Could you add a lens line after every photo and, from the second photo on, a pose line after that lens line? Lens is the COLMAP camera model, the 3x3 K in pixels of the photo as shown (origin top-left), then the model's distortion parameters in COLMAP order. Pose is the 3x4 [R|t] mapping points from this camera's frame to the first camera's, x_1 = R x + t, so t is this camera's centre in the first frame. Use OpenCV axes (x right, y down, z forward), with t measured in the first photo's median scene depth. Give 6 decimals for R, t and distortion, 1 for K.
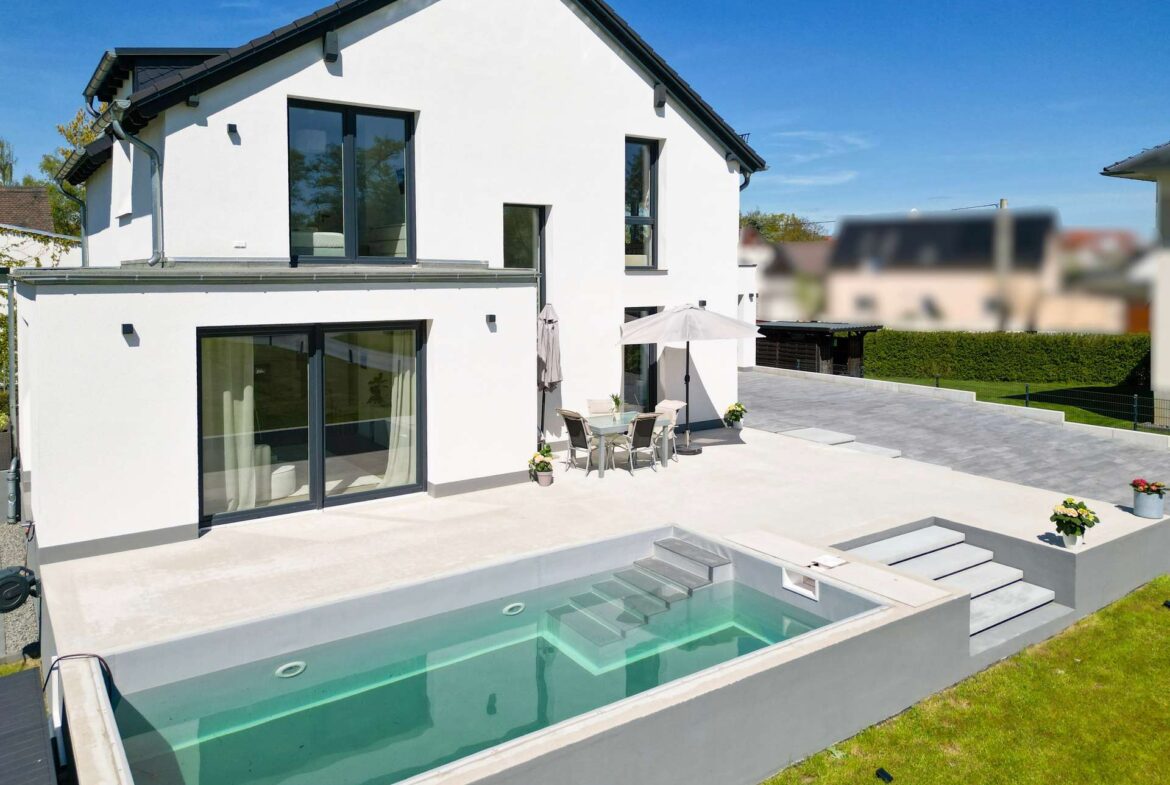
lens RADIAL K [[835.1, 0, 581.2], [0, 835.1, 307.1], [0, 0, 1]] dist [0.032696, -0.003072]
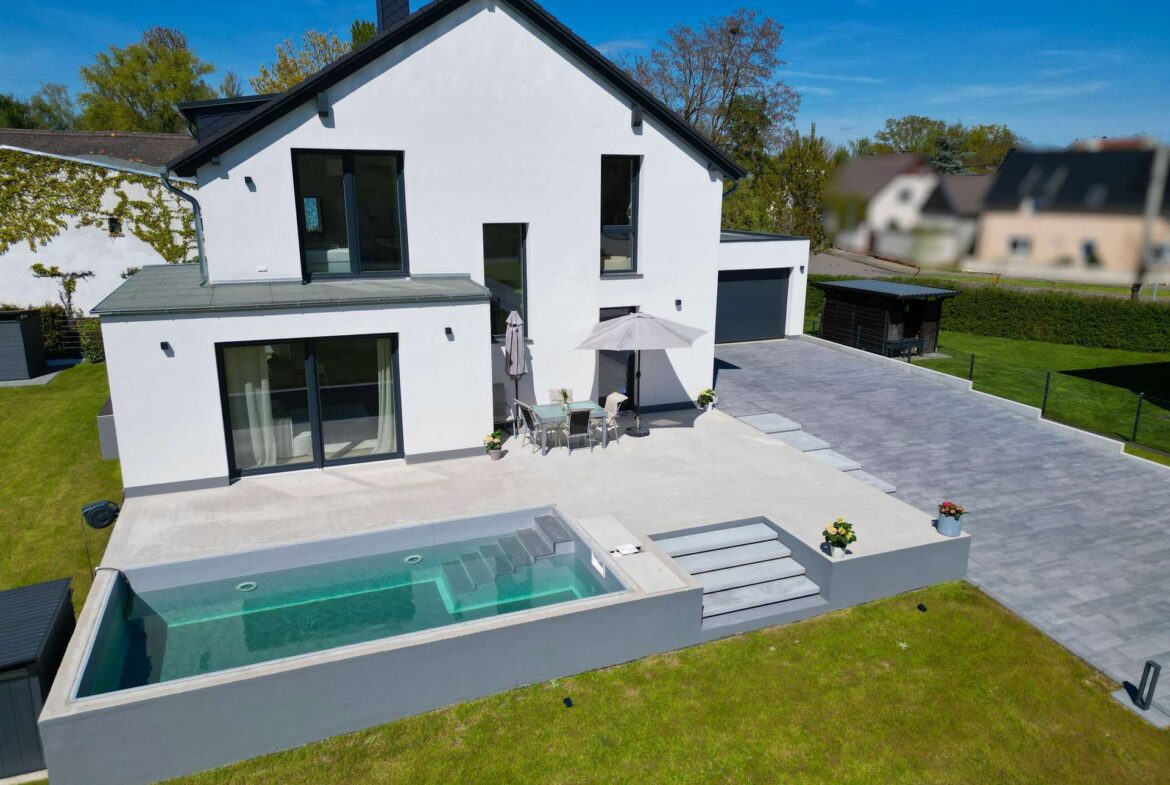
lens RADIAL K [[802.8, 0, 585.0], [0, 802.8, 392.5], [0, 0, 1]] dist [0.075454, -0.073693]
pose [[0.974205, 0.061258, -0.217192, 0.358448], [-0.014199, 0.977183, 0.211922, -0.154718], [0.225218, -0.203372, 0.952847, -0.134099]]
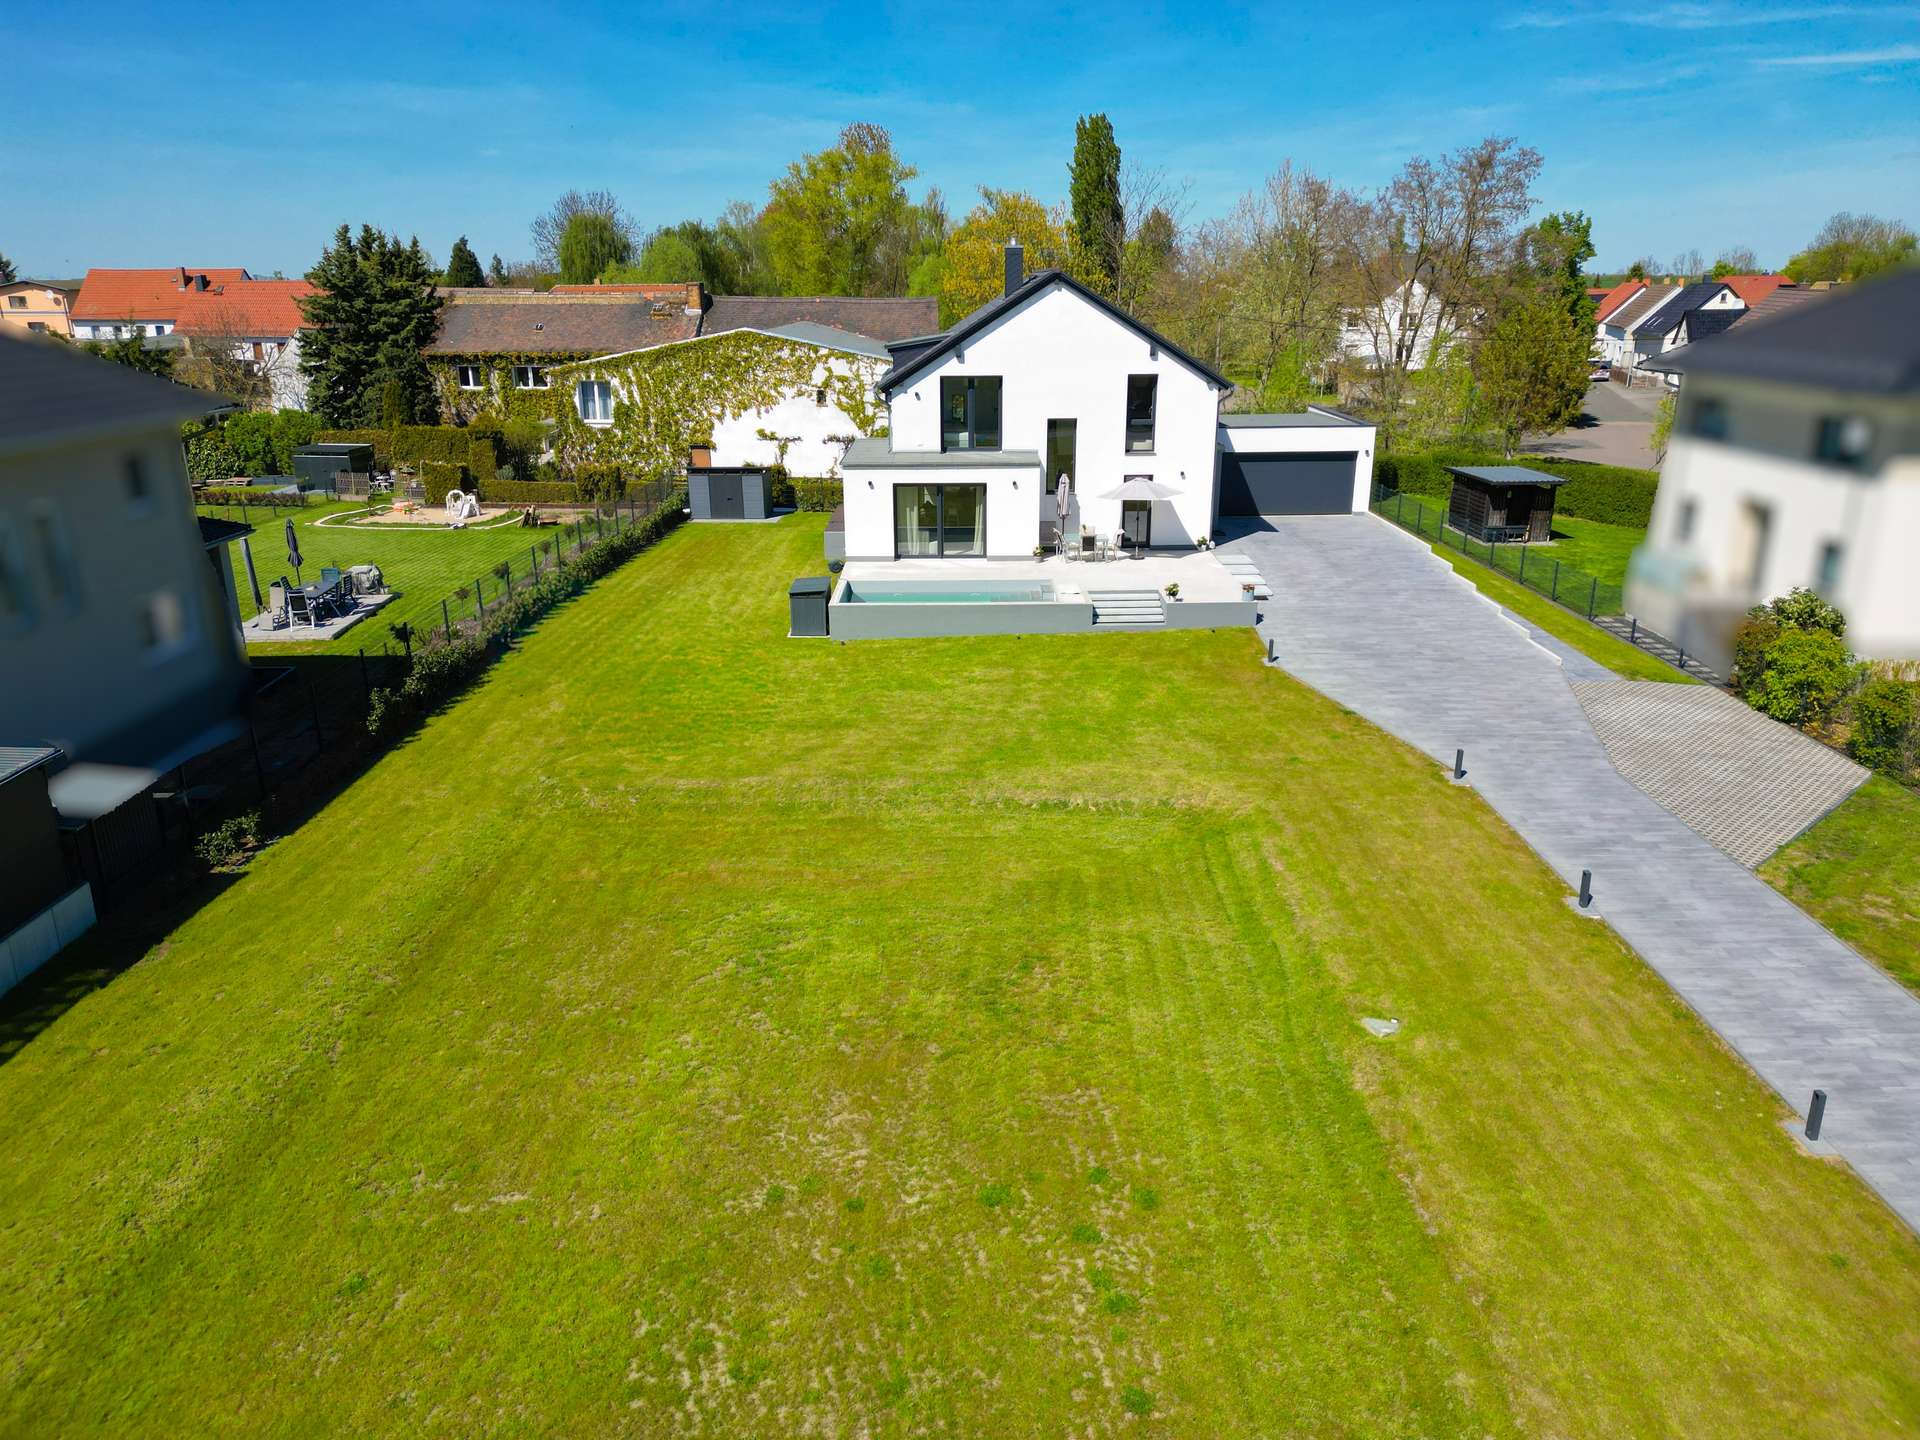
lens RADIAL K [[1247.8, 0, 960.0], [0, 1247.8, 720.0], [0, 0, 1]] dist [0.081860, -0.000339]
pose [[0.824150, 0.177972, -0.537683, 1.626181], [-0.019684, 0.957773, 0.286850, -0.326679], [0.566030, -0.225823, 0.792852, -1.800620]]
